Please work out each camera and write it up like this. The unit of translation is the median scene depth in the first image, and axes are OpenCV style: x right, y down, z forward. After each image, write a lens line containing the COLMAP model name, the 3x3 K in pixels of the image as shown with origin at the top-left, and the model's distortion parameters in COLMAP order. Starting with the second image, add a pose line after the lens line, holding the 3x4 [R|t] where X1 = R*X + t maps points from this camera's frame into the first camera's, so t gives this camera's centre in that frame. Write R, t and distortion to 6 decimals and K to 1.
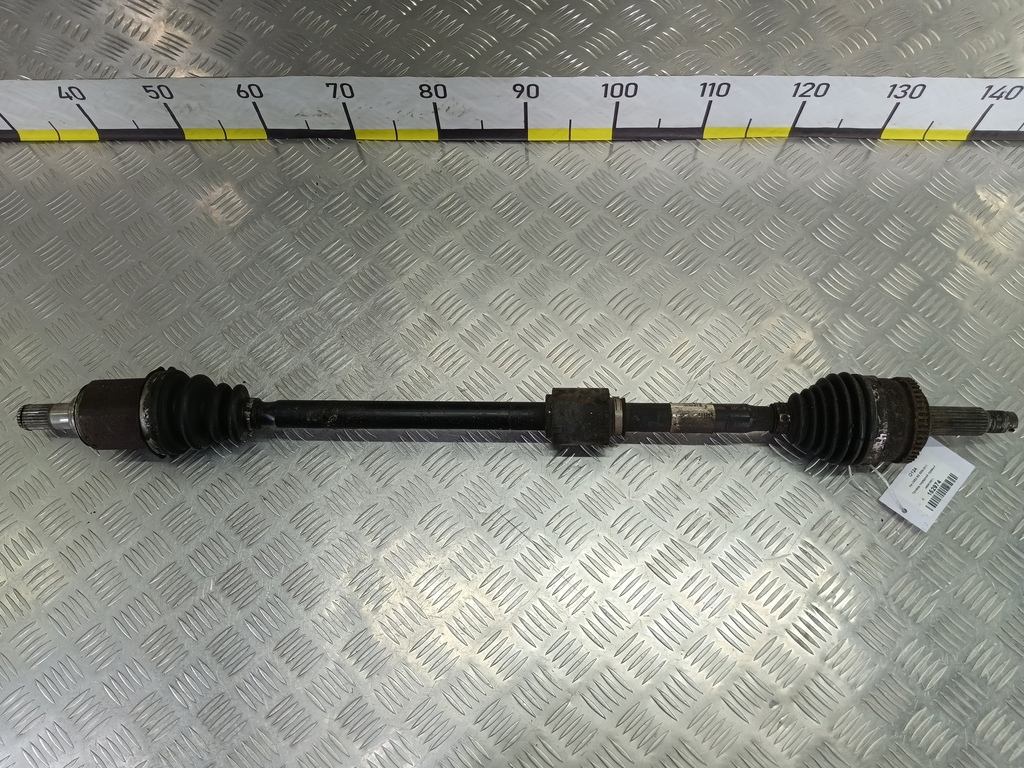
lens RADIAL K [[867.0, 0, 512.0], [0, 867.0, 384.0], [0, 0, 1]] dist [-0.011790, -0.007835]
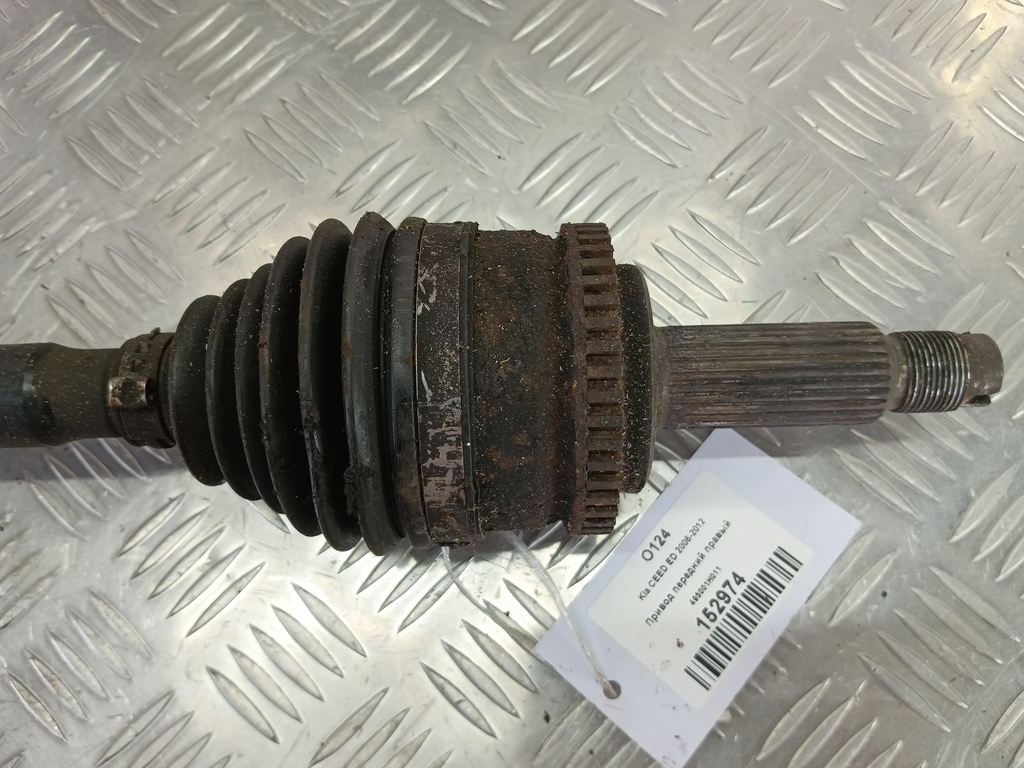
lens RADIAL K [[946.4, 0, 512.0], [0, 946.4, 384.0], [0, 0, 1]] dist [0.006676, -0.002950]
pose [[0.998940, -0.038610, 0.025050, 0.415301], [0.036795, 0.996920, 0.069260, 0.021112], [-0.027647, -0.068265, 0.997284, 0.689105]]
